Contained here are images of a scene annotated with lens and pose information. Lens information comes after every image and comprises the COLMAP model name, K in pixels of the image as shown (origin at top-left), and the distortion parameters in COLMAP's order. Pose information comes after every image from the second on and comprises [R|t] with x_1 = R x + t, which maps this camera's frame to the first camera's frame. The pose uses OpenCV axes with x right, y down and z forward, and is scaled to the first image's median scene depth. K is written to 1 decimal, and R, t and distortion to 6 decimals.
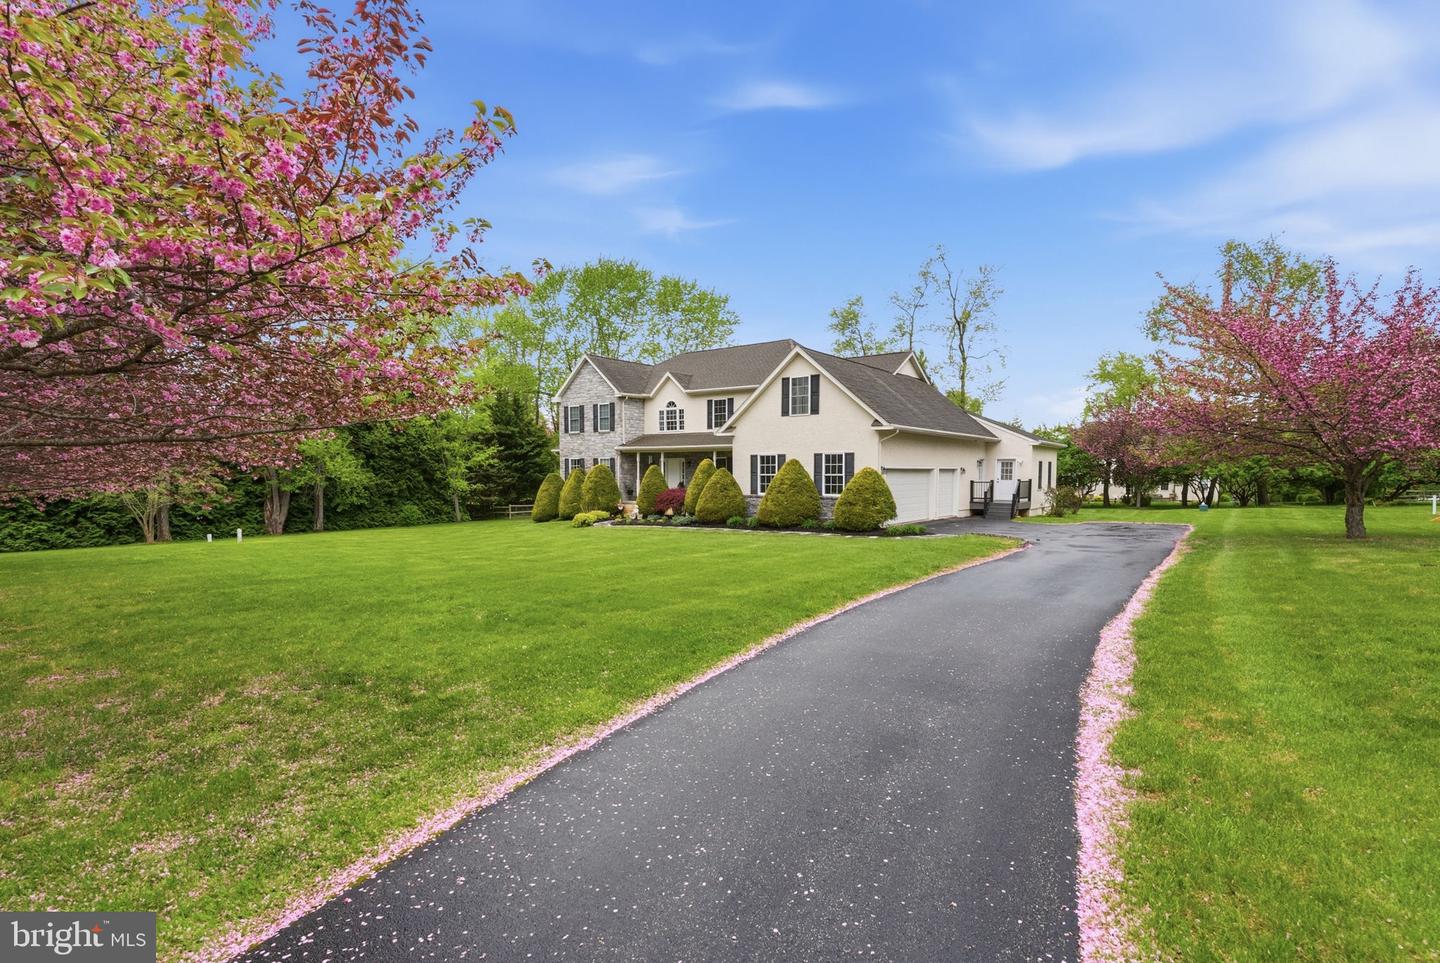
lens RADIAL K [[685.7, 0, 726.8], [0, 685.7, 520.2], [0, 0, 1]] dist [-0.008765, 0.001052]
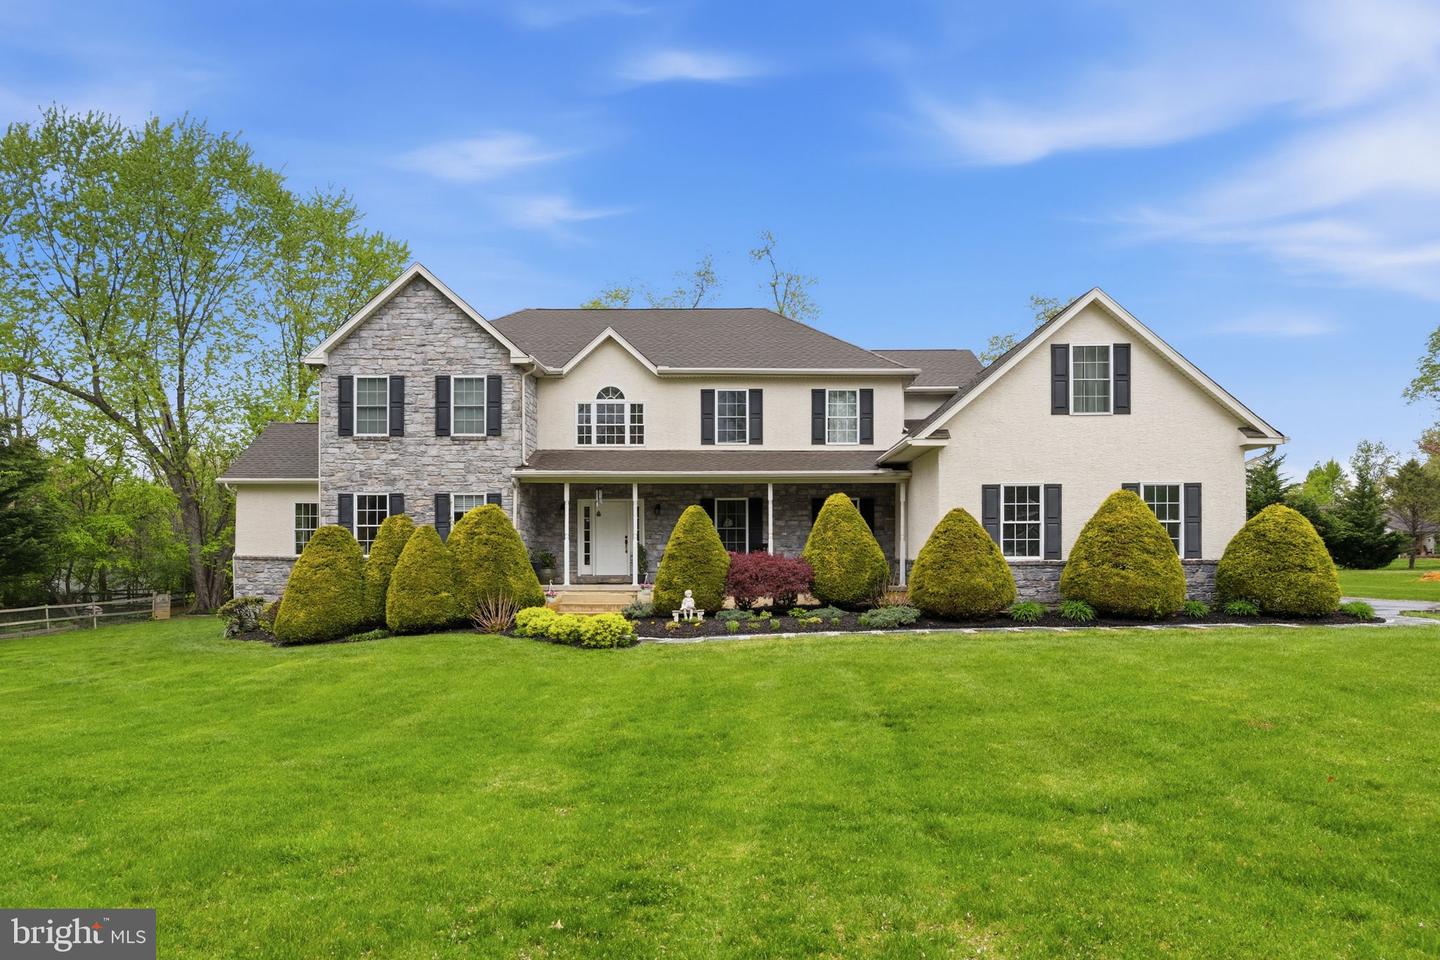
lens RADIAL K [[855.0, 0, 726.9], [0, 855.0, 553.3], [0, 0, 1]] dist [-0.000941, -0.000189]
pose [[0.806404, -0.002953, 0.591358, -0.388953], [0.045038, 0.997390, -0.056436, -0.011227], [-0.589647, 0.072144, 0.804432, 0.453667]]
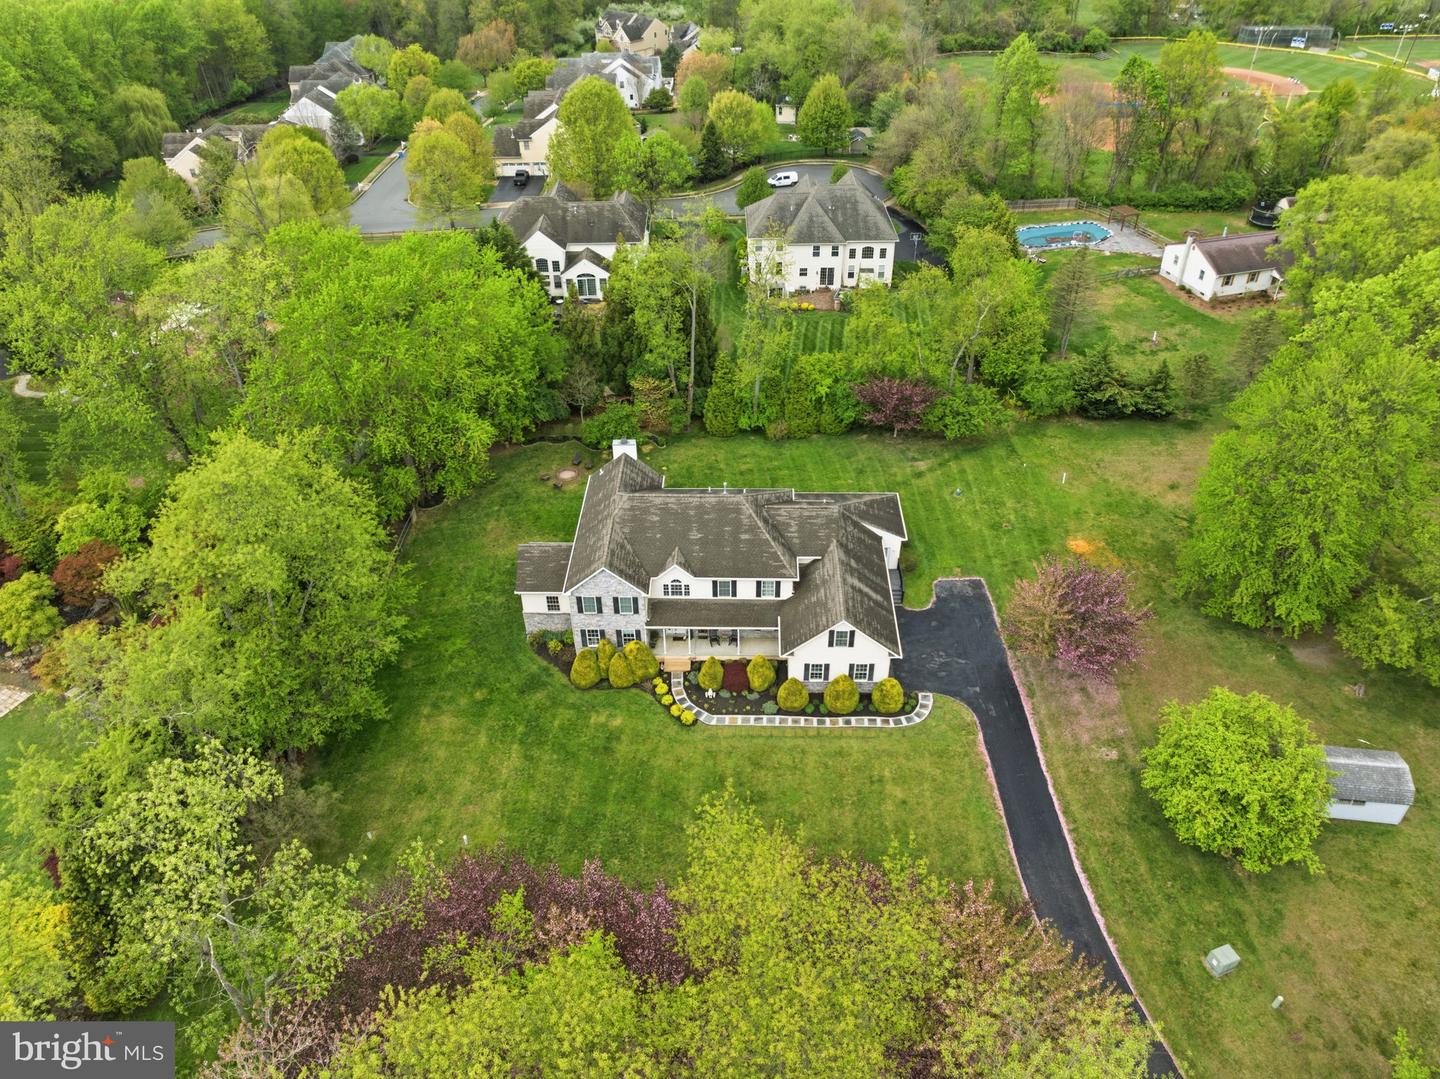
lens RADIAL K [[1013.5, 0, 719.3], [0, 1013.5, 543.8], [0, 0, 1]] dist [-0.035709, -0.006928]
pose [[0.809916, -0.365566, 0.458691, -0.860786], [0.051362, 0.823218, 0.565397, -1.296095], [-0.584293, -0.434364, 0.685514, -0.308619]]
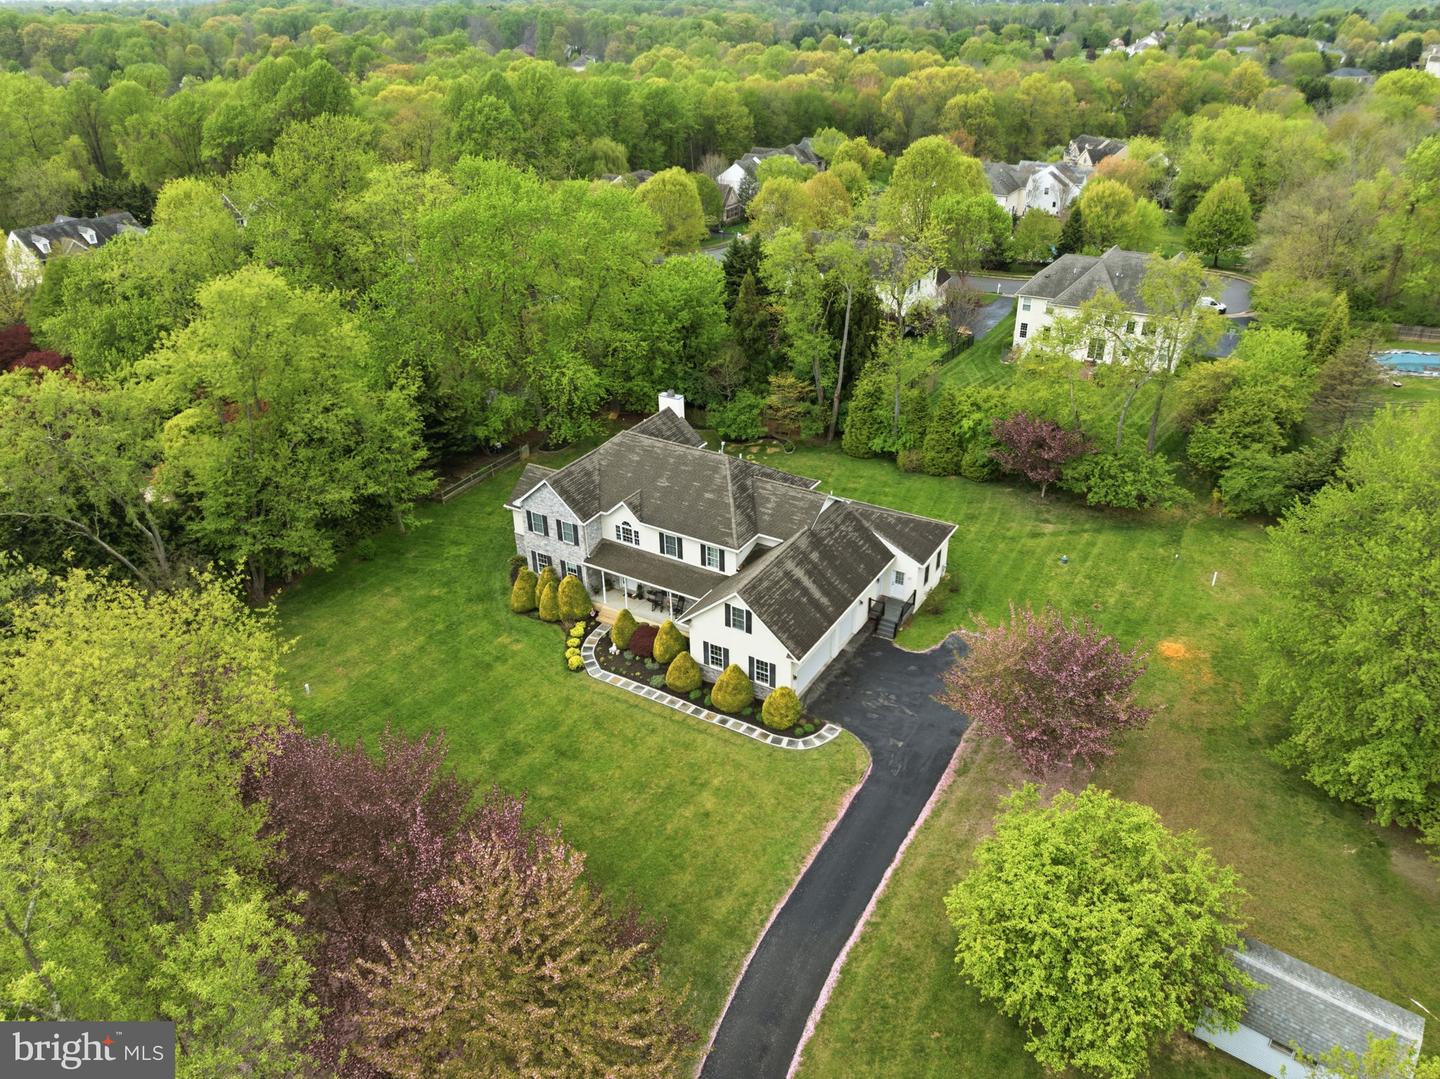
lens RADIAL K [[1013.5, 0, 724.6], [0, 1013.5, 539.9], [0, 0, 1]] dist [-0.035709, -0.006928]
pose [[0.994346, -0.066589, 0.082710, -0.059822], [0.025442, 0.905649, 0.423264, -0.875645], [-0.103091, -0.418767, 0.902223, -0.586506]]
